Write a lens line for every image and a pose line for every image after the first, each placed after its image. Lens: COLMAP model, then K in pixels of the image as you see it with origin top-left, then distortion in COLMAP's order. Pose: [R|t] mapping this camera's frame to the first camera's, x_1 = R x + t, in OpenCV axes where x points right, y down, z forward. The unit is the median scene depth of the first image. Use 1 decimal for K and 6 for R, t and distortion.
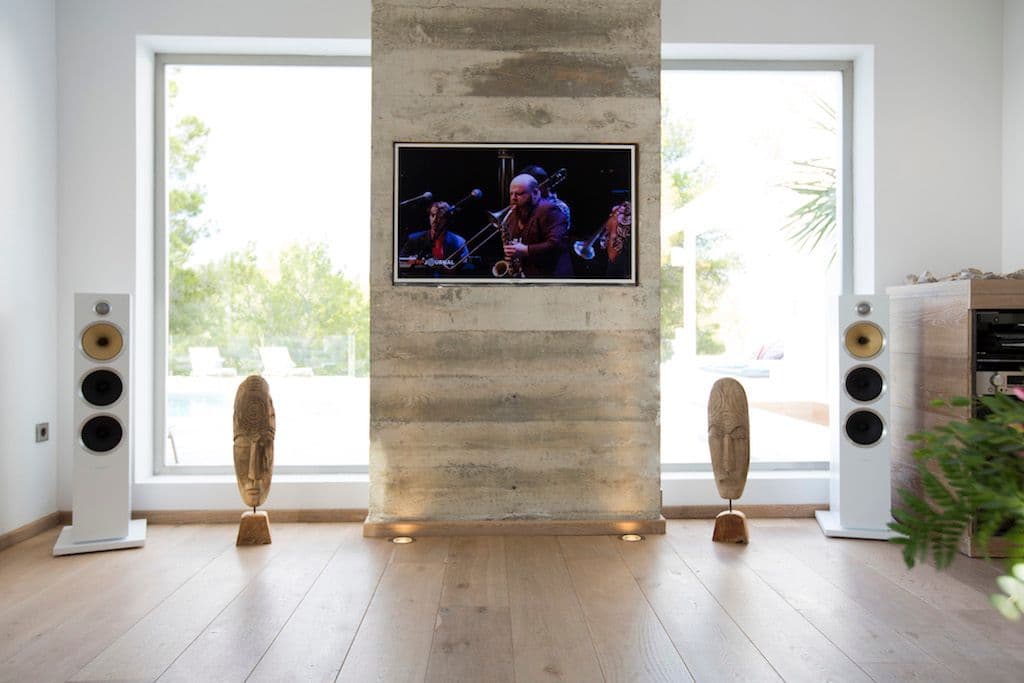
lens RADIAL K [[764.1, 0, 507.6], [0, 764.1, 342.9], [0, 0, 1]] dist [-0.022404, 0.005777]
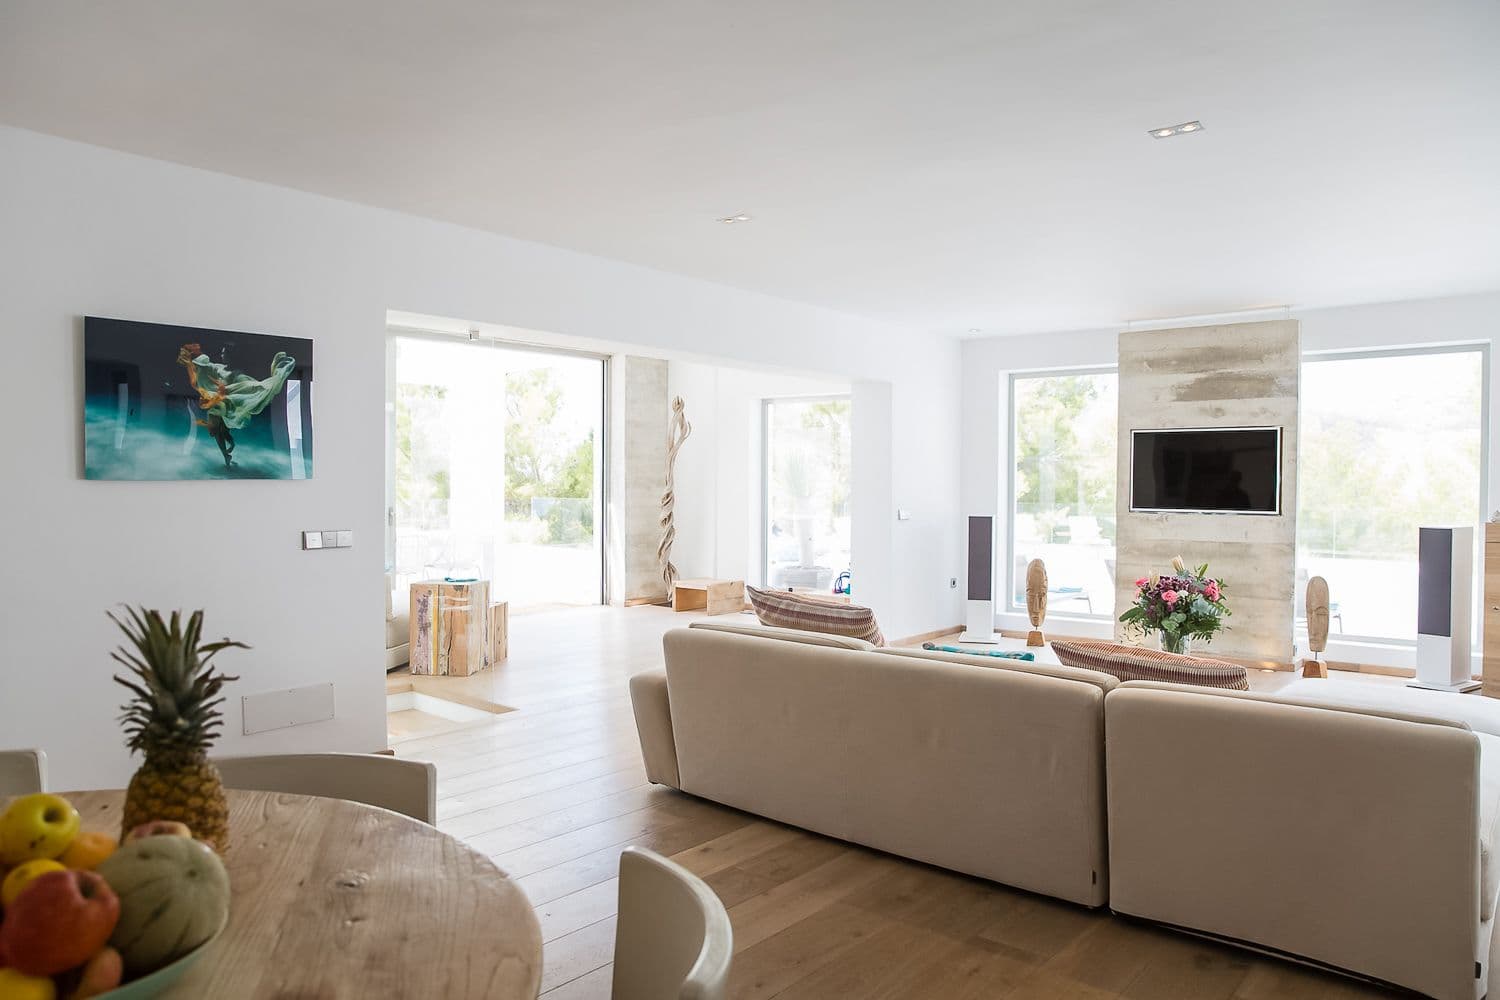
lens RADIAL K [[1119.2, 0, 748.4], [0, 1119.2, 499.1], [0, 0, 1]] dist [-0.022404, 0.005777]
pose [[0.749825, 0.017449, -0.661406, 0.878885], [-0.001711, 0.999700, 0.024434, -0.165106], [0.661634, -0.017190, 0.749630, -1.482028]]
